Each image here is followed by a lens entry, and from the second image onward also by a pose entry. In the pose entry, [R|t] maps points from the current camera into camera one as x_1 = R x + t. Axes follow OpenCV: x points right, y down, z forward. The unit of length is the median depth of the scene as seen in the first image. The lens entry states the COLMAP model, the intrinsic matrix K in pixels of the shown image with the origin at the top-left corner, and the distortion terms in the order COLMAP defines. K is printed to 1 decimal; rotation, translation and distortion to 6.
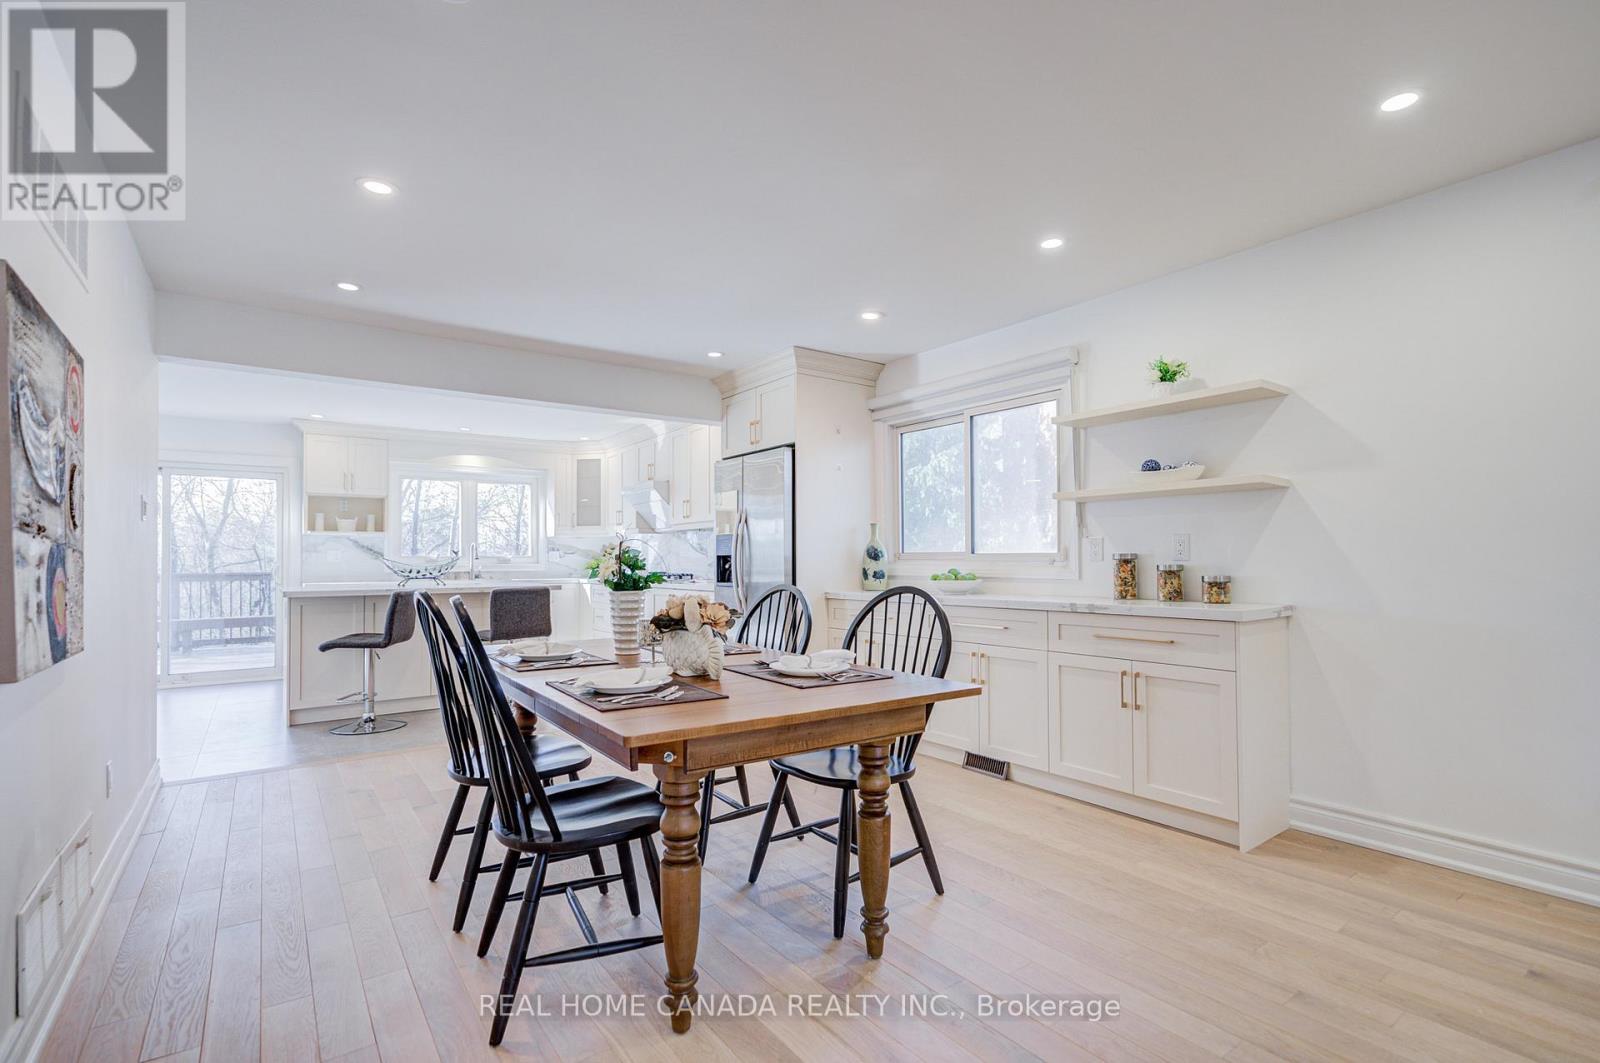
lens RADIAL K [[737.5, 0, 798.1], [0, 737.5, 552.0], [0, 0, 1]] dist [-0.009823, -0.000055]
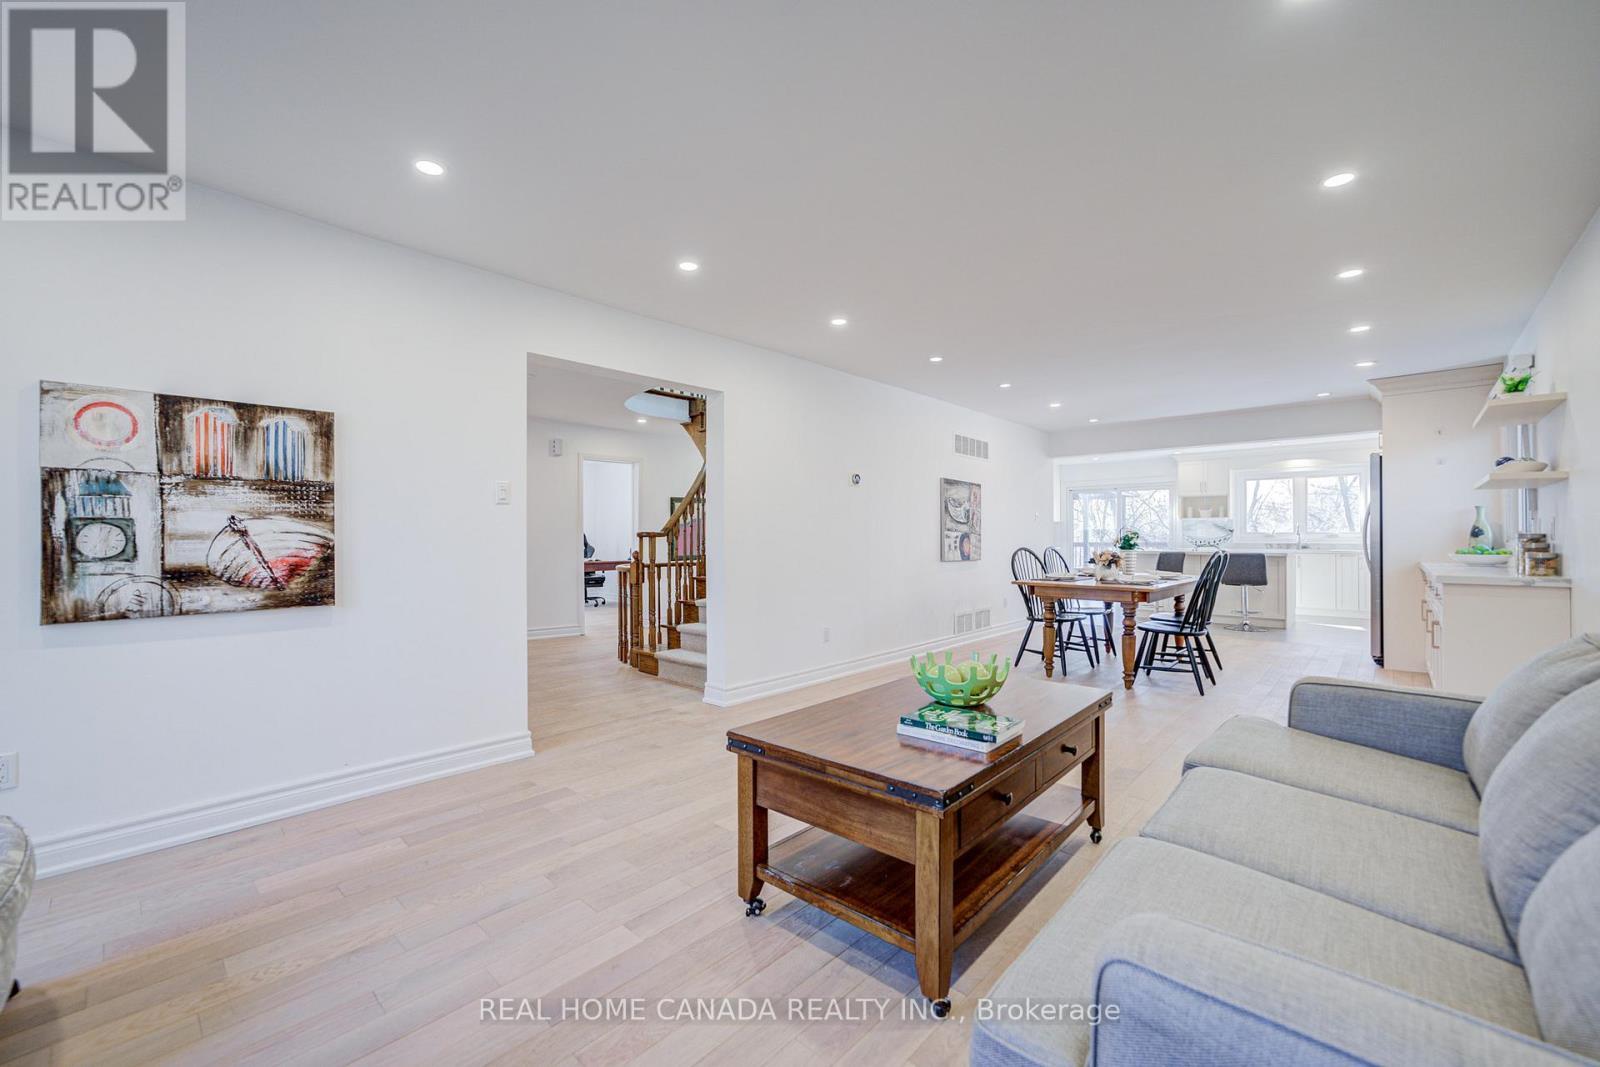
lens RADIAL K [[631.4, 0, 783.4], [0, 631.4, 534.9], [0, 0, 1]] dist [-0.027828, -0.000095]
pose [[0.171598, 0.003389, -0.985161, 1.032729], [0.011850, 0.999915, 0.005504, -0.013598], [0.985096, -0.012618, 0.171544, -0.289703]]
